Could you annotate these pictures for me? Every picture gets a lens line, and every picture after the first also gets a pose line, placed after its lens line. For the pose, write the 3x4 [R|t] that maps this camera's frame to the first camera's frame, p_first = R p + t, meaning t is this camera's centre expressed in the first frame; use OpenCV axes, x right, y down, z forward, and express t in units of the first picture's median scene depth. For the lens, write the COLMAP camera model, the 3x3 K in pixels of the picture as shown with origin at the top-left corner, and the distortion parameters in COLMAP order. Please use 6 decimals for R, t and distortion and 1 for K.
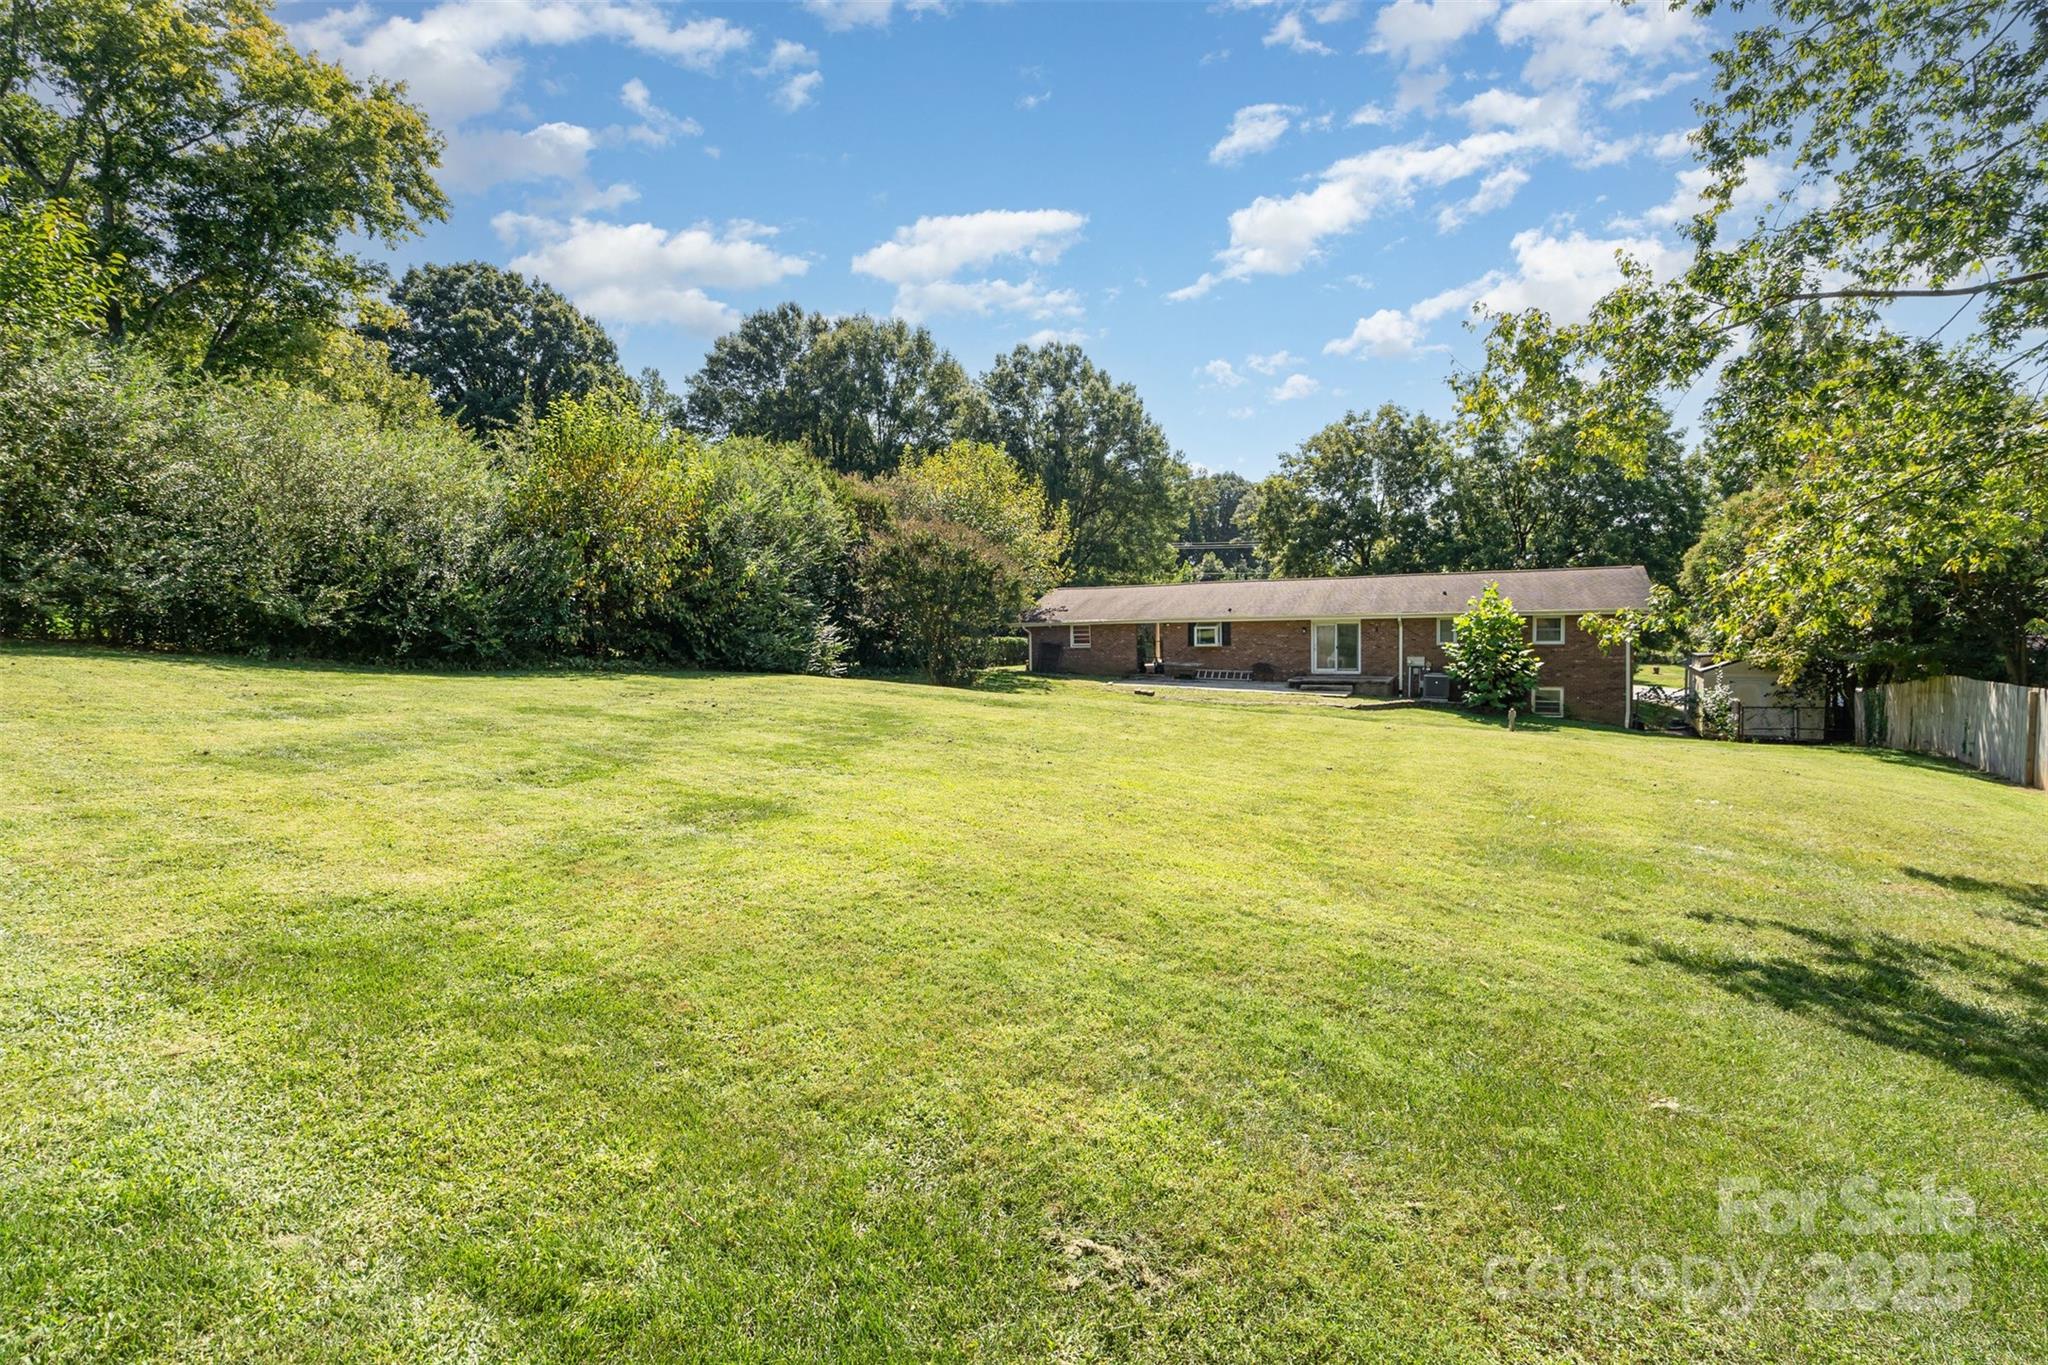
lens RADIAL K [[936.7, 0, 1027.7], [0, 936.7, 685.4], [0, 0, 1]] dist [-0.001127, -0.000195]
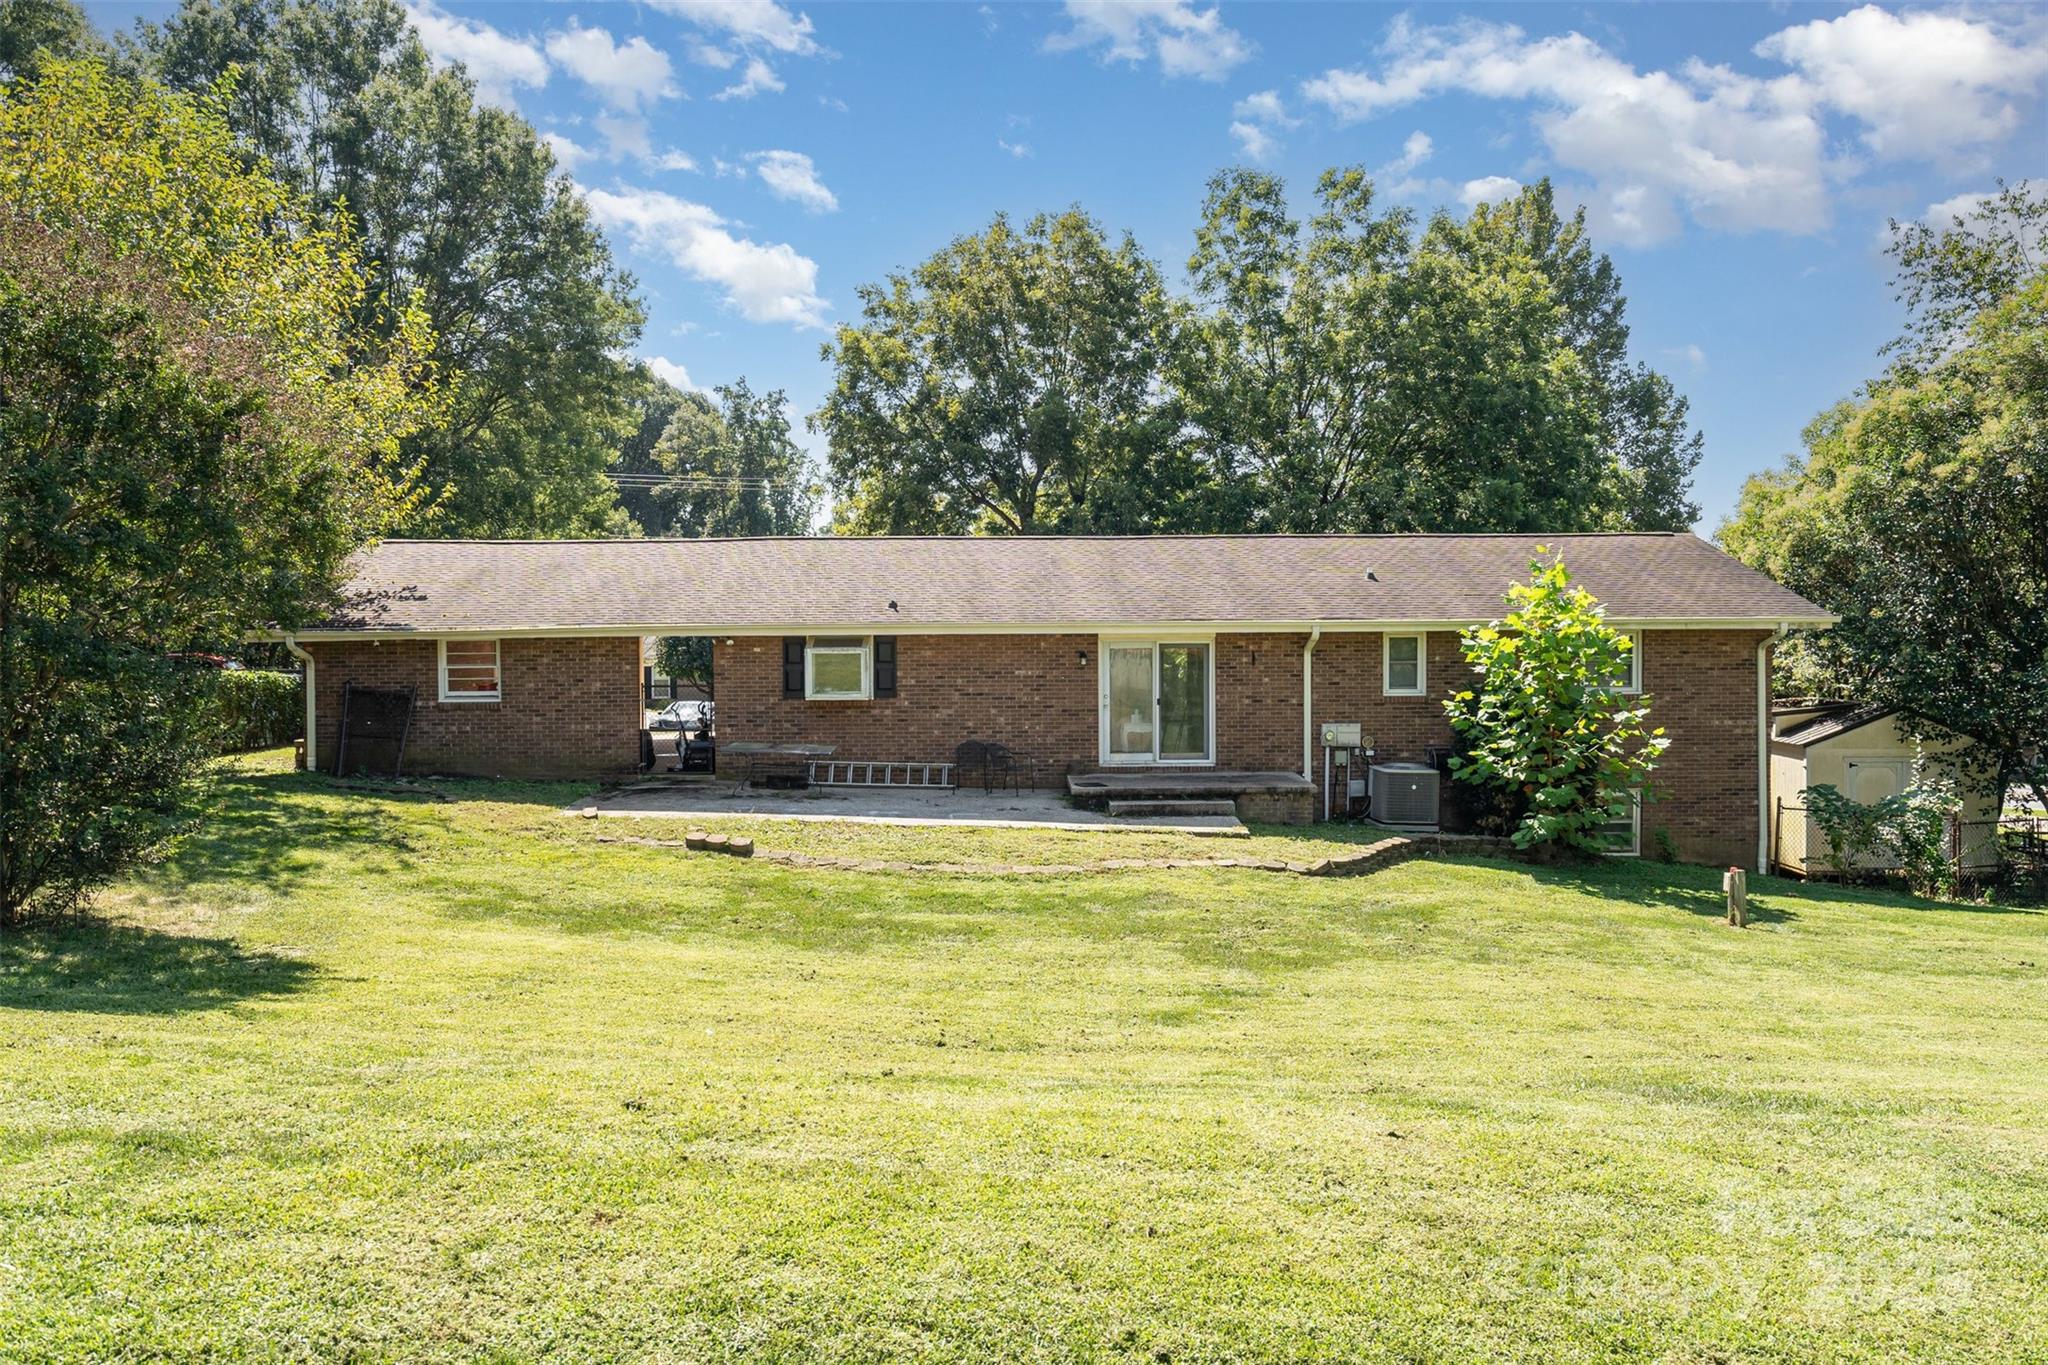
lens RADIAL K [[1482.6, 0, 1013.5], [0, 1482.6, 671.8], [0, 0, 1]] dist [0.000654, 0.001627]
pose [[0.881637, 0.000963, 0.471927, -0.029709], [0.019535, 0.999066, -0.038533, -0.028841], [-0.471524, 0.043191, 0.880795, 0.444010]]
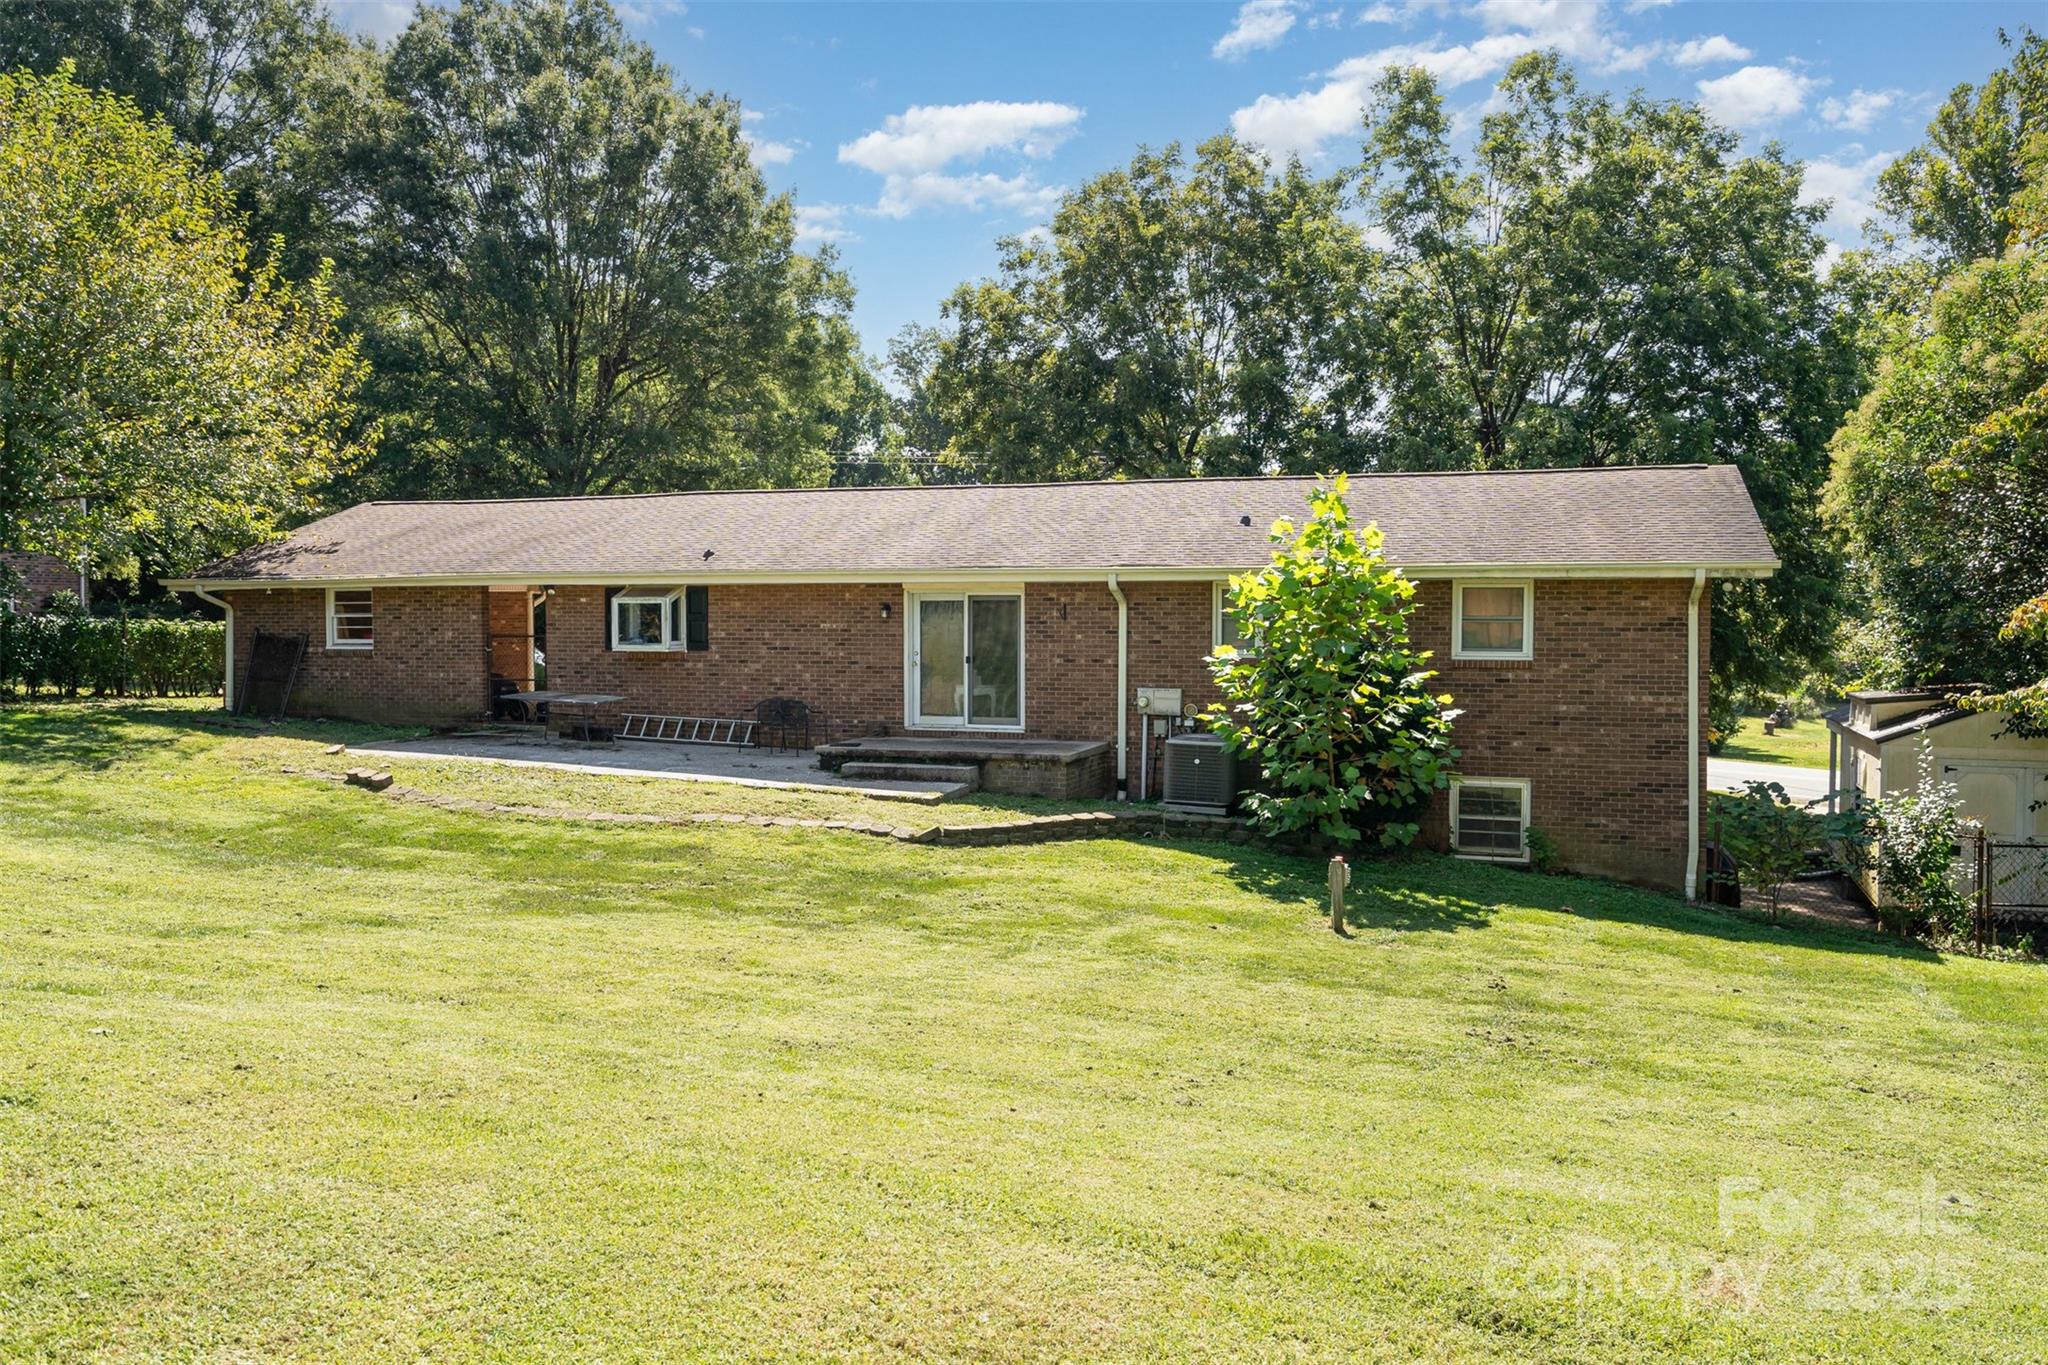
lens RADIAL K [[1578.3, 0, 1018.4], [0, 1578.3, 689.5], [0, 0, 1]] dist [-0.001678, -0.004685]
pose [[0.988987, 0.018867, 0.146795, 0.249923], [-0.014412, 0.999404, -0.031355, -0.009302], [-0.147299, 0.028894, 0.988670, 0.371509]]
